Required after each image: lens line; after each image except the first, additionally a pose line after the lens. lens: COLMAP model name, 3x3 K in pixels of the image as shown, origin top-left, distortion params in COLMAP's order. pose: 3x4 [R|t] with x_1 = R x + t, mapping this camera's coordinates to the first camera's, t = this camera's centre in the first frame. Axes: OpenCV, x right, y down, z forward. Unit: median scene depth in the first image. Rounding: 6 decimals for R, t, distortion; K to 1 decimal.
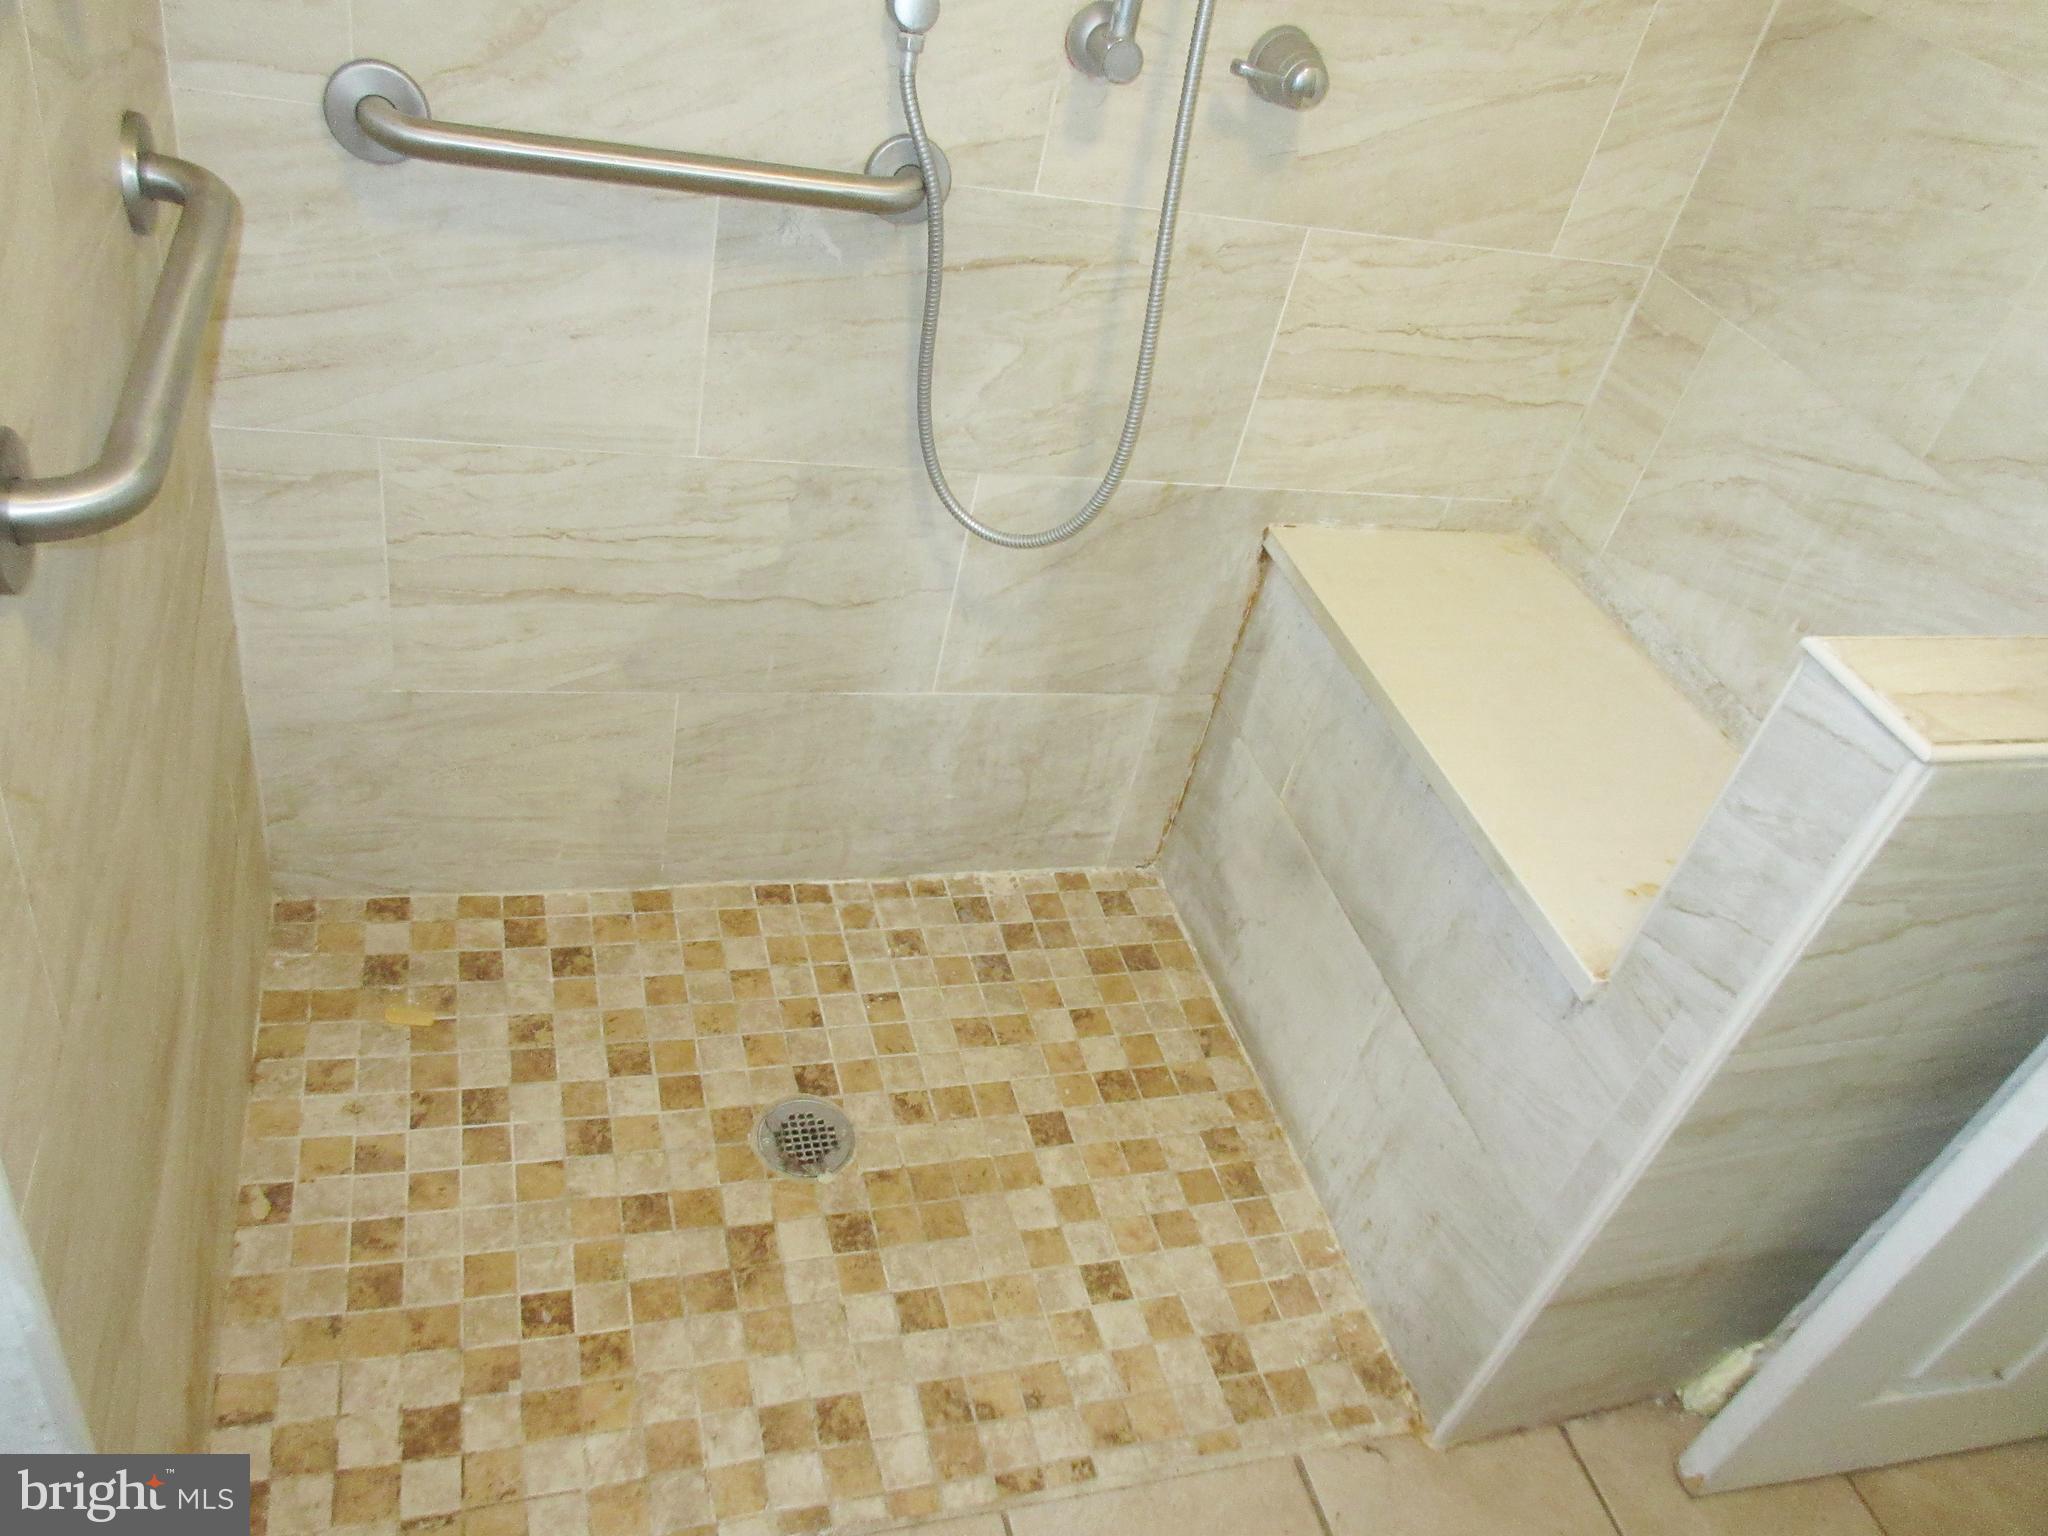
lens RADIAL K [[1541.9, 0, 1025.5], [0, 1541.9, 779.1], [0, 0, 1]] dist [-0.002032, 0.005130]
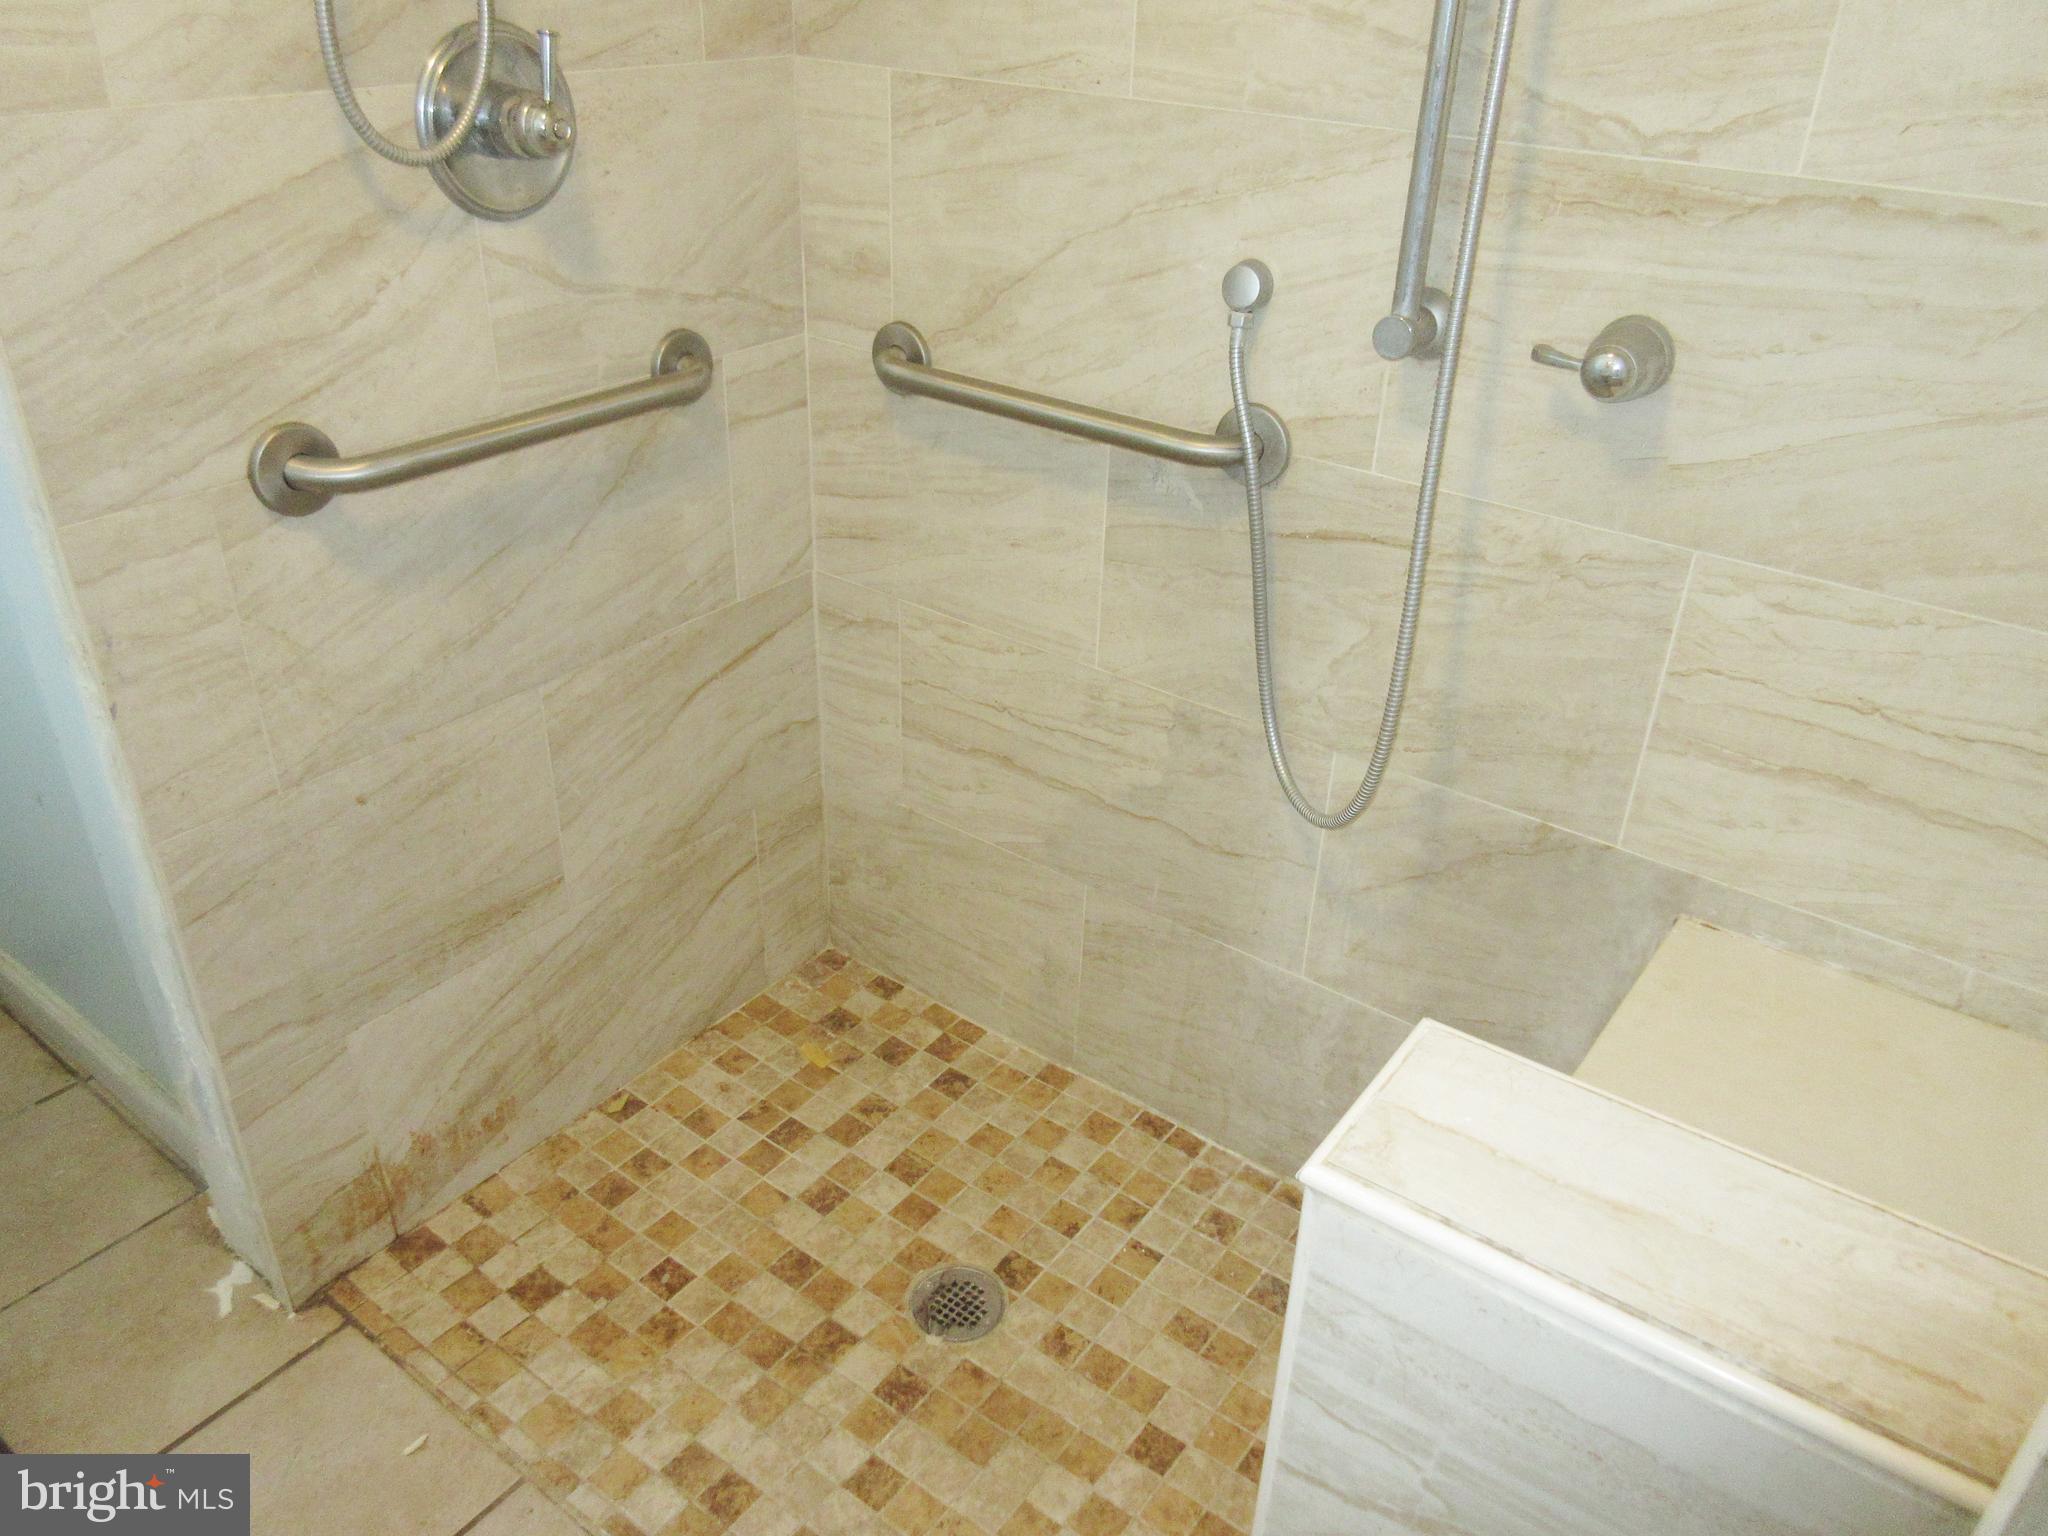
lens RADIAL K [[1541.3, 0, 1050.0], [0, 1541.3, 782.3], [0, 0, 1]] dist [-0.009277, 0.000409]
pose [[0.600028, 0.225098, -0.767657, 0.627232], [-0.416060, 0.907413, -0.059129, -0.049811], [0.683271, 0.354871, 0.638128, 0.272404]]
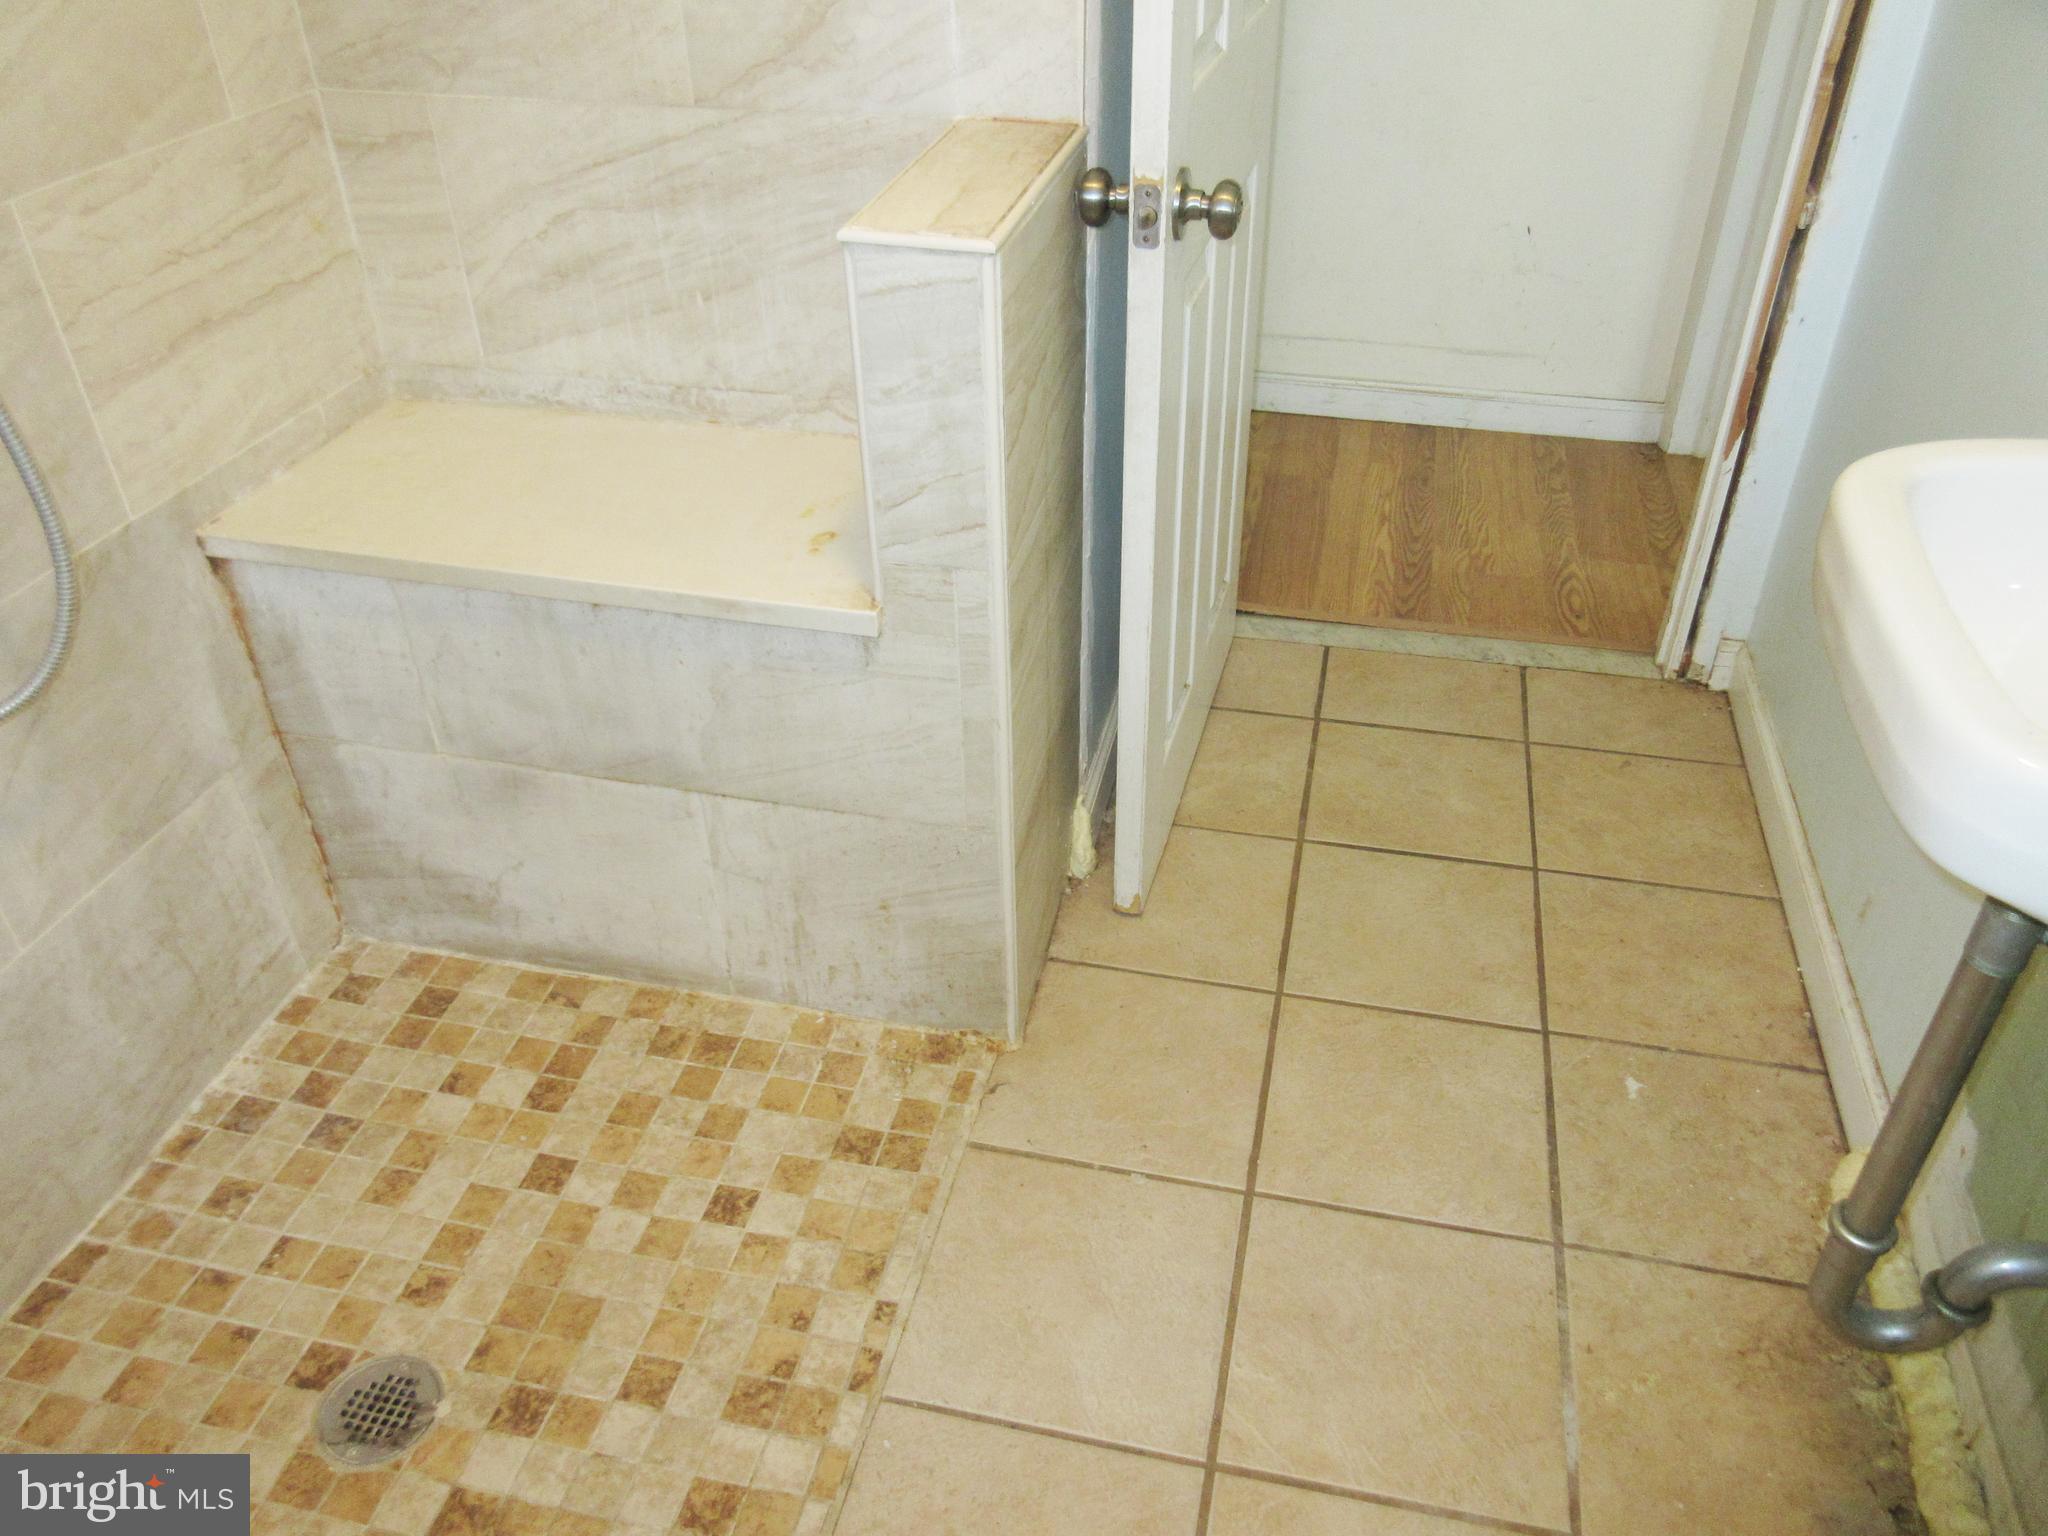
lens RADIAL K [[1542.4, 0, 1037.2], [0, 1542.4, 774.8], [0, 0, 1]] dist [-0.000175, -0.002012]
pose [[0.471758, -0.664133, 0.579976, -0.237553], [0.626142, 0.715452, 0.309957, -0.045429], [-0.620798, 0.216923, 0.753362, 0.096106]]
